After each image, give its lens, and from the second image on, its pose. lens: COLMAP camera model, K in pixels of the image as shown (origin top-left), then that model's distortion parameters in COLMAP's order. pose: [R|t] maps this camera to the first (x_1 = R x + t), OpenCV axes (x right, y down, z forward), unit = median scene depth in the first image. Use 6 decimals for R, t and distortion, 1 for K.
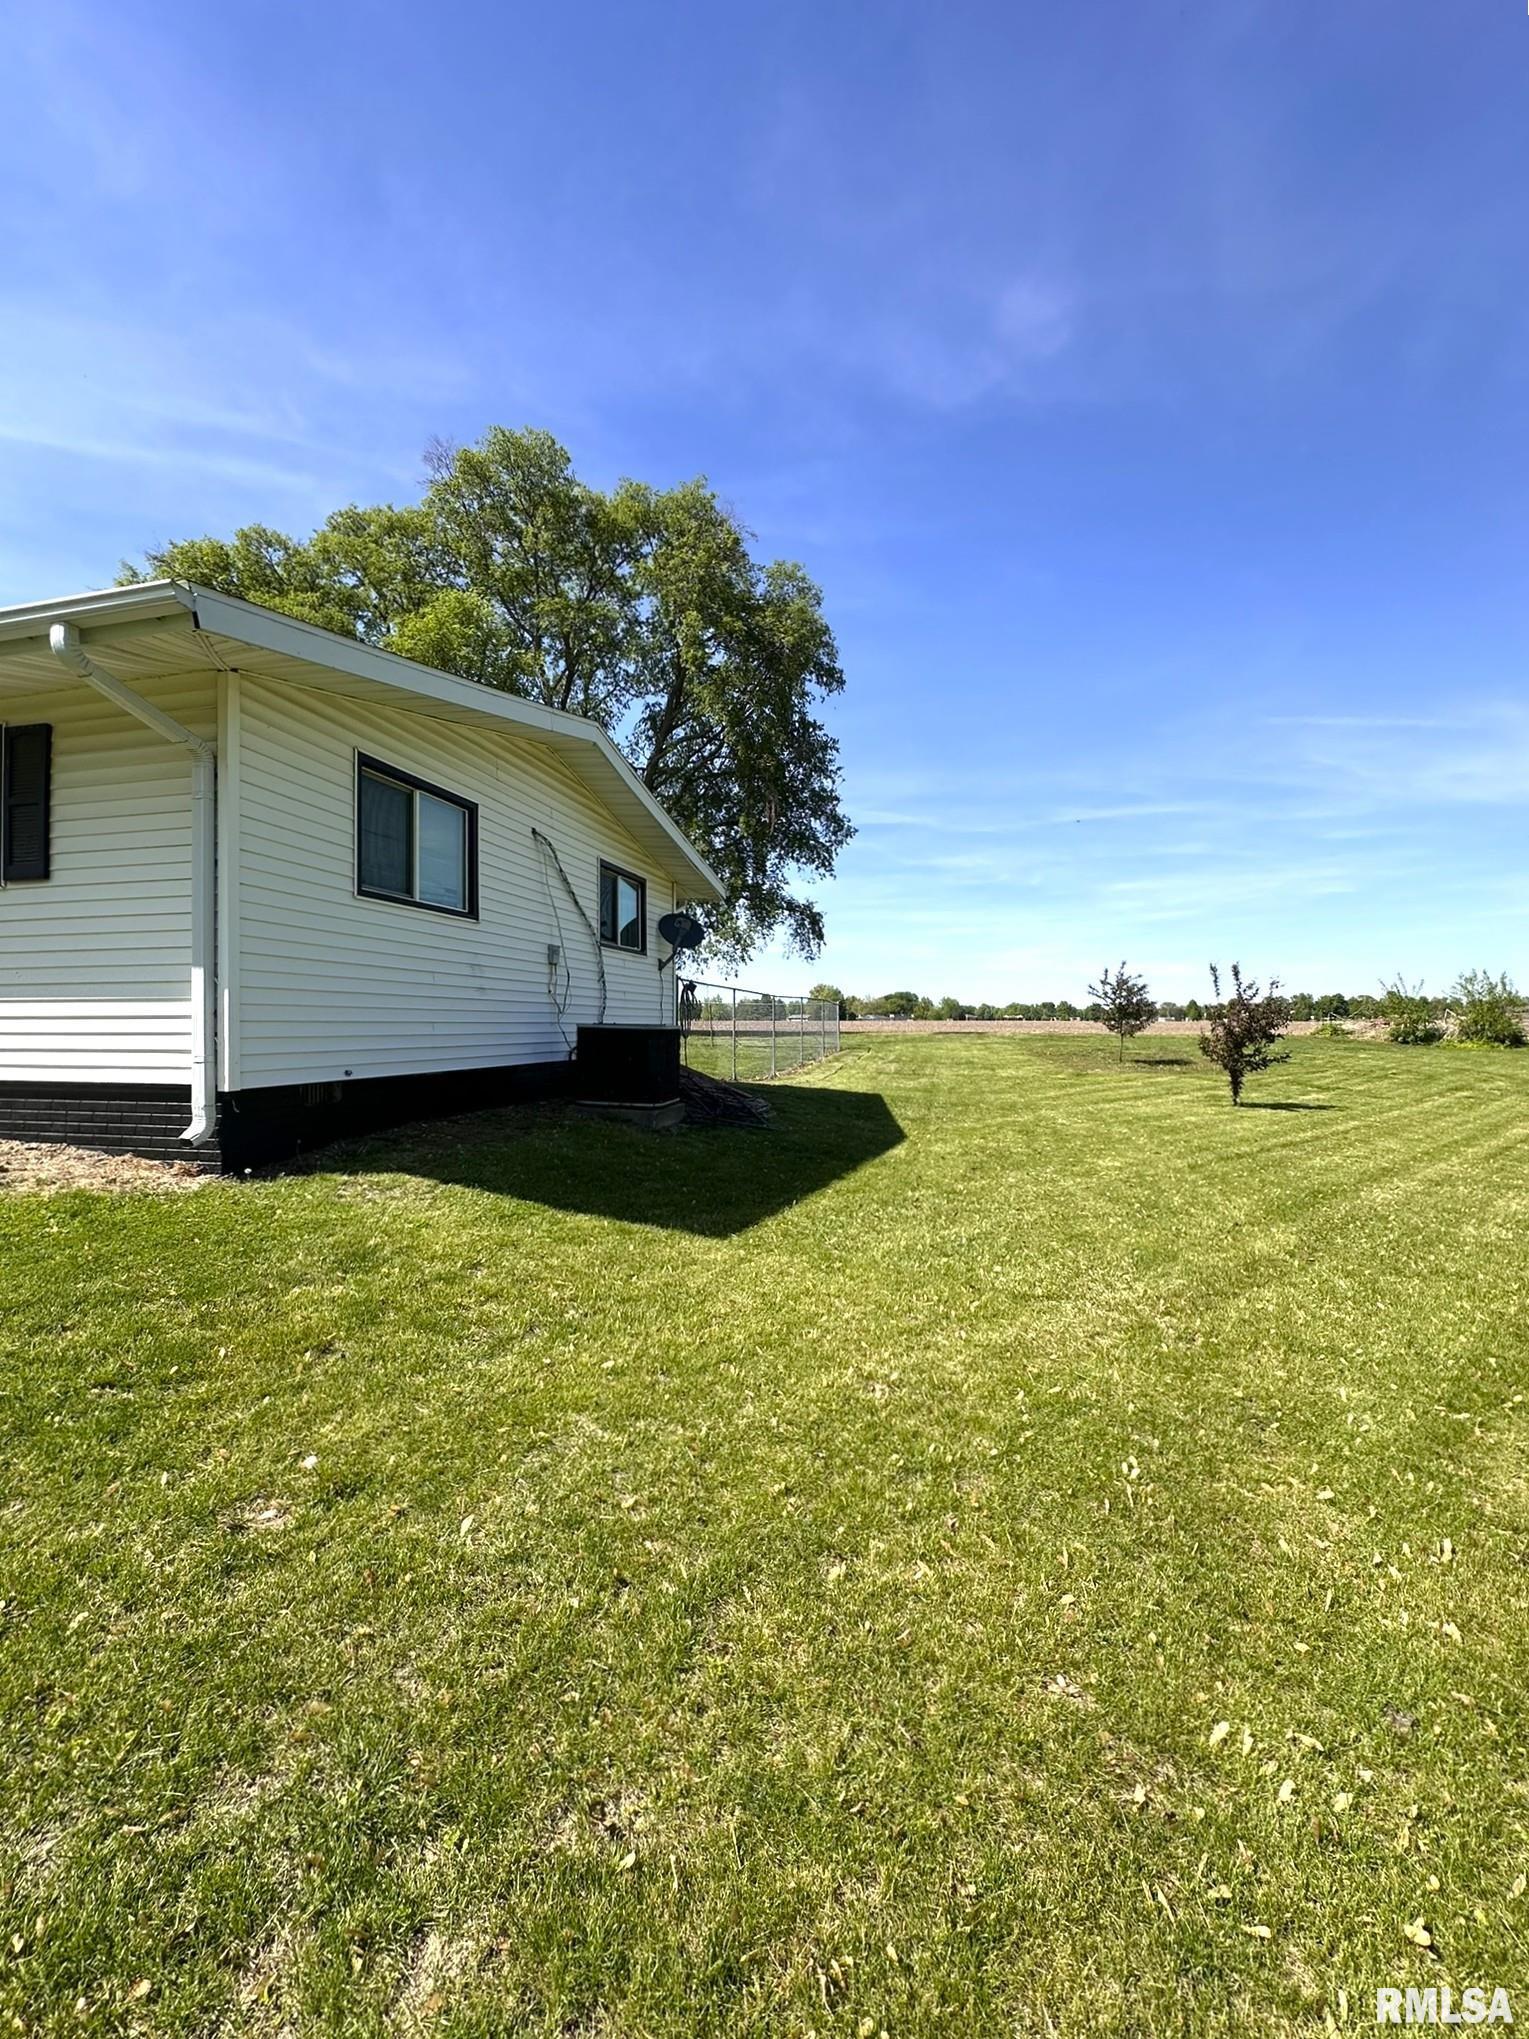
lens RADIAL K [[823.8, 0, 764.5], [0, 823.8, 1019.5], [0, 0, 1]] dist [-0.000760, 0.000108]
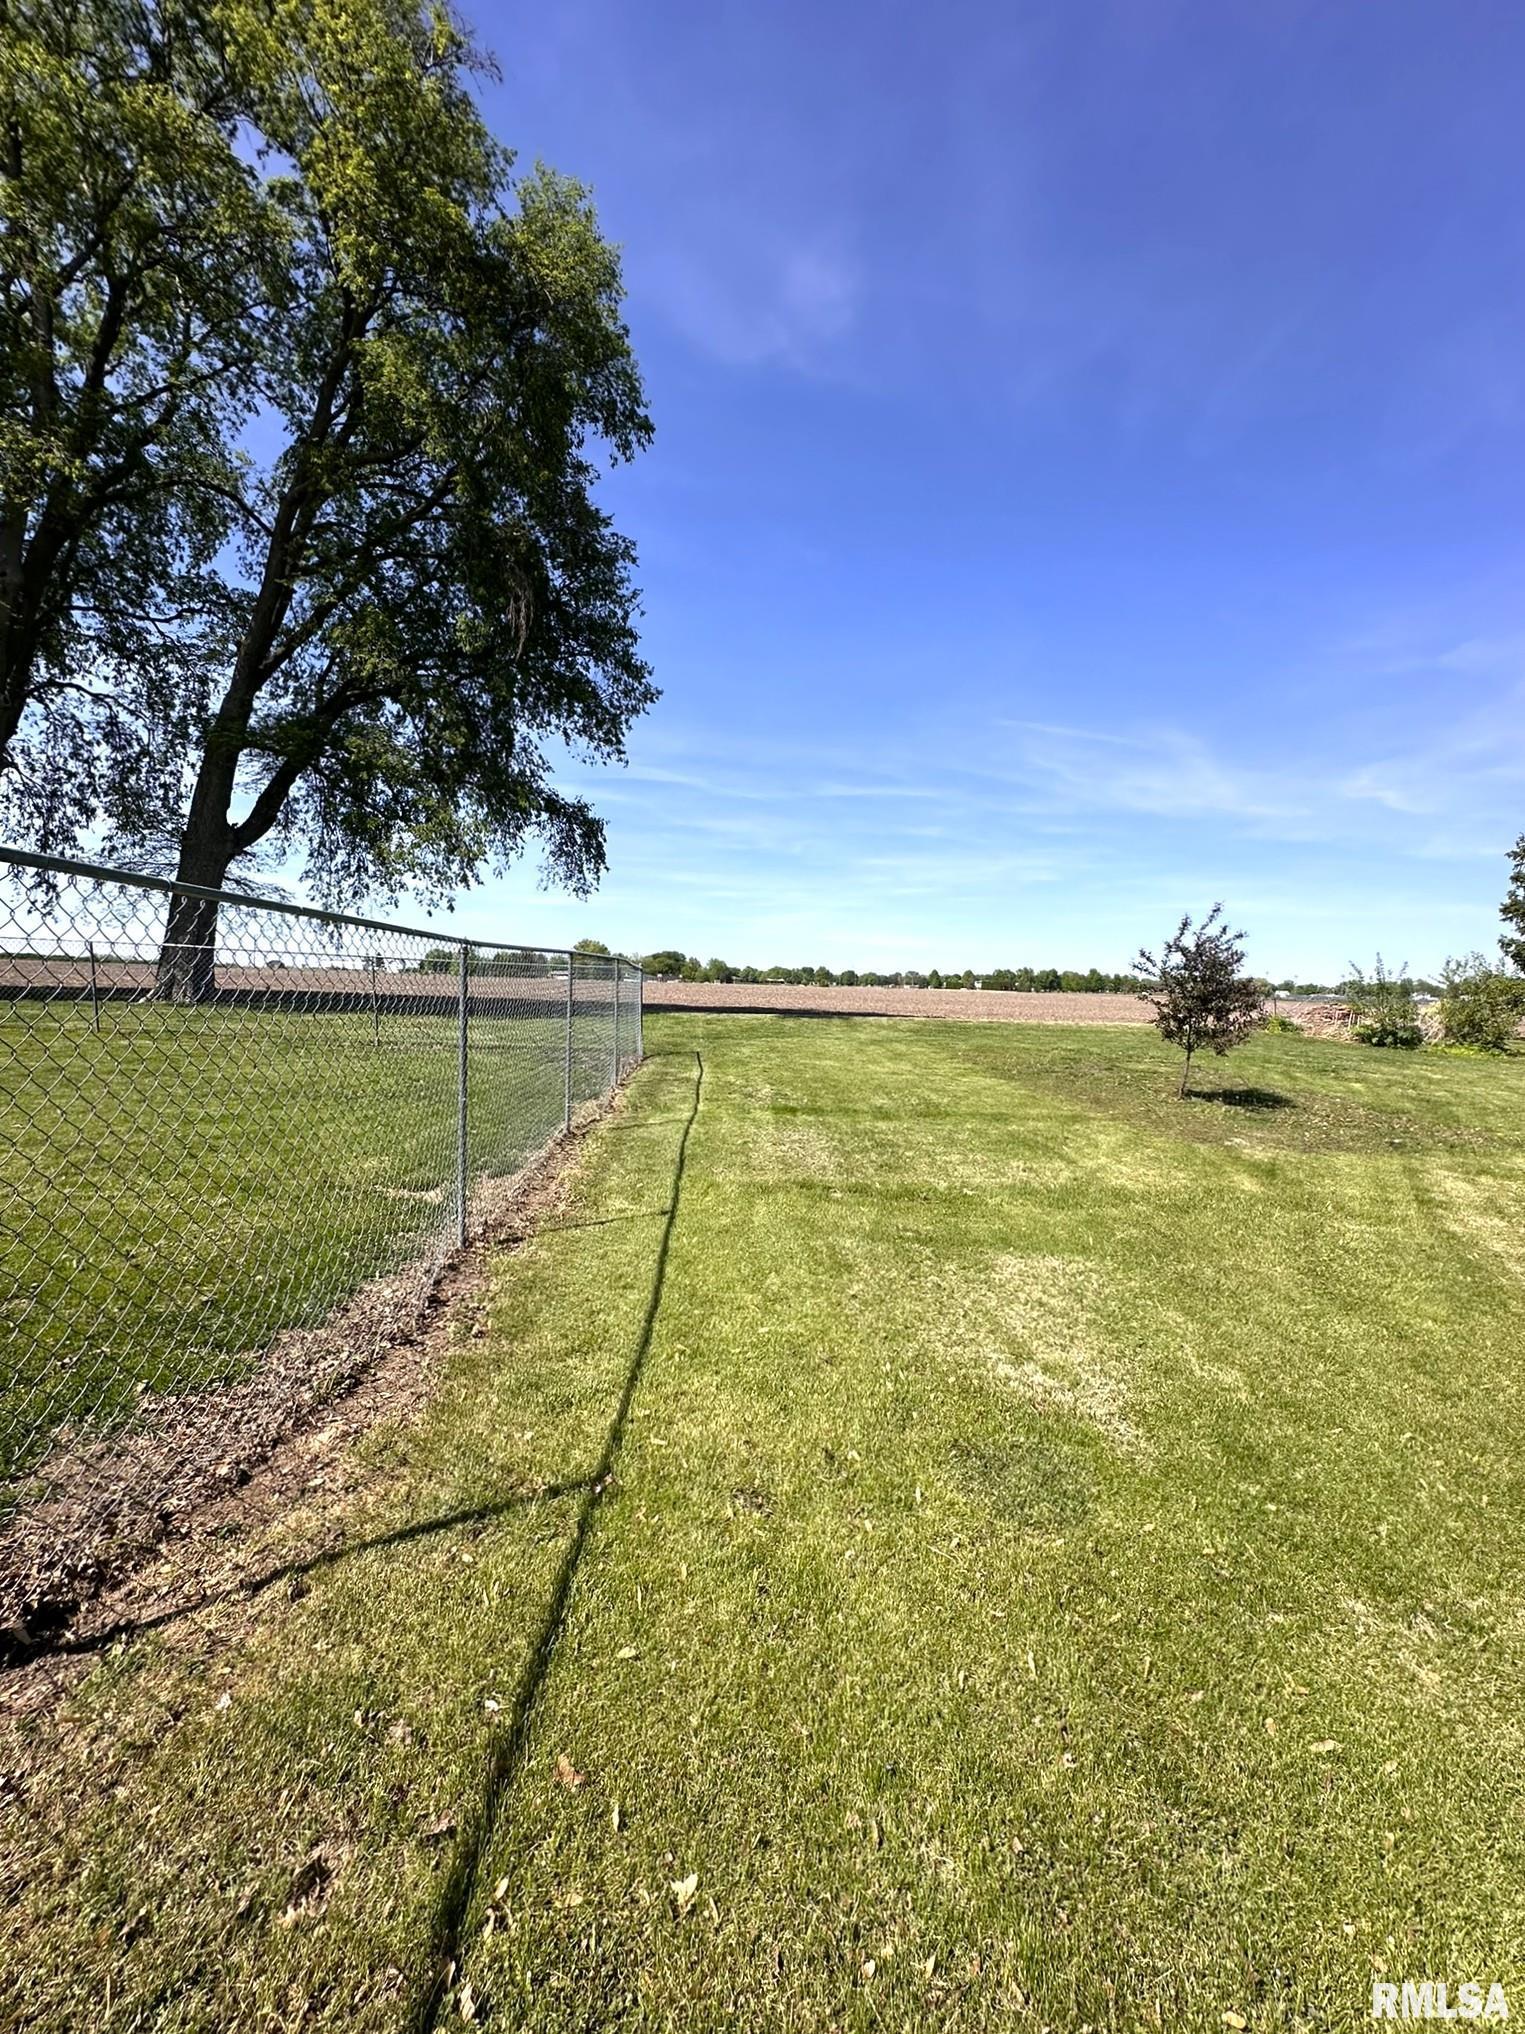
lens RADIAL K [[821.8, 0, 762.5], [0, 821.8, 1017.0], [0, 0, 1]] dist [-0.000760, 0.000108]
pose [[0.960054, 0.019661, 0.279123, 0.014387], [-0.032846, 0.998551, 0.042637, -0.009010], [-0.277880, -0.050102, 0.959308, 0.352318]]
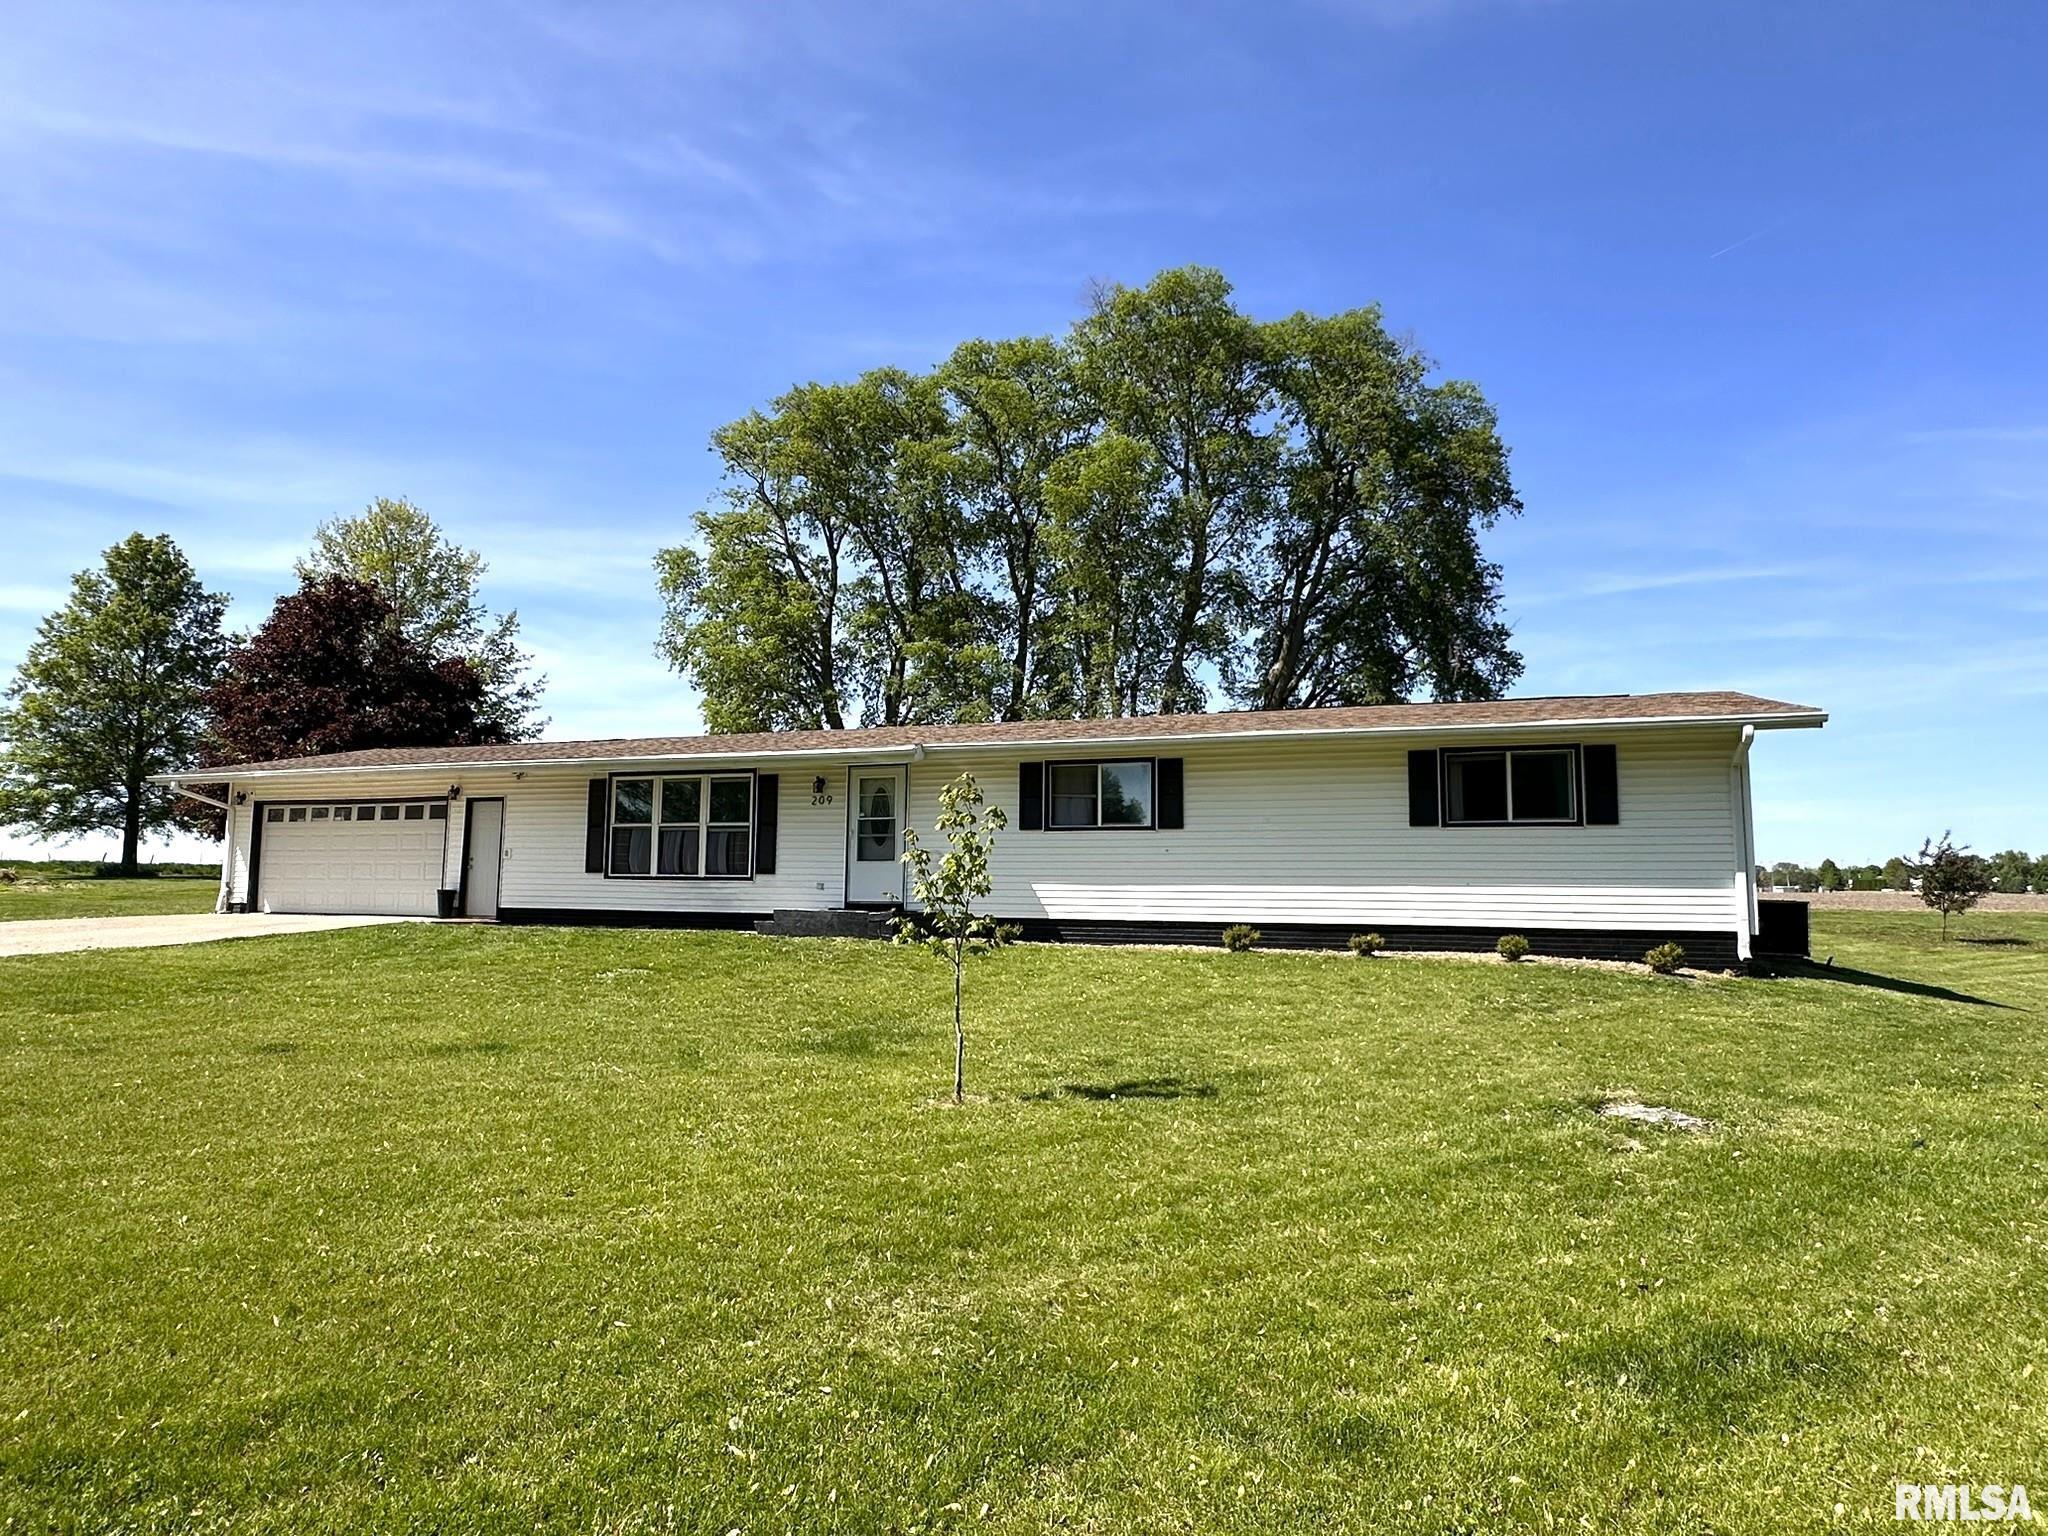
lens RADIAL K [[1197.6, 0, 1023.0], [0, 1197.6, 763.5], [0, 0, 1]] dist [0.000273, -0.000218]
pose [[0.994508, -0.004623, -0.104560, -0.273176], [-0.005943, 0.994918, -0.100518, -0.003044], [0.104493, 0.100587, 0.989426, -0.267722]]
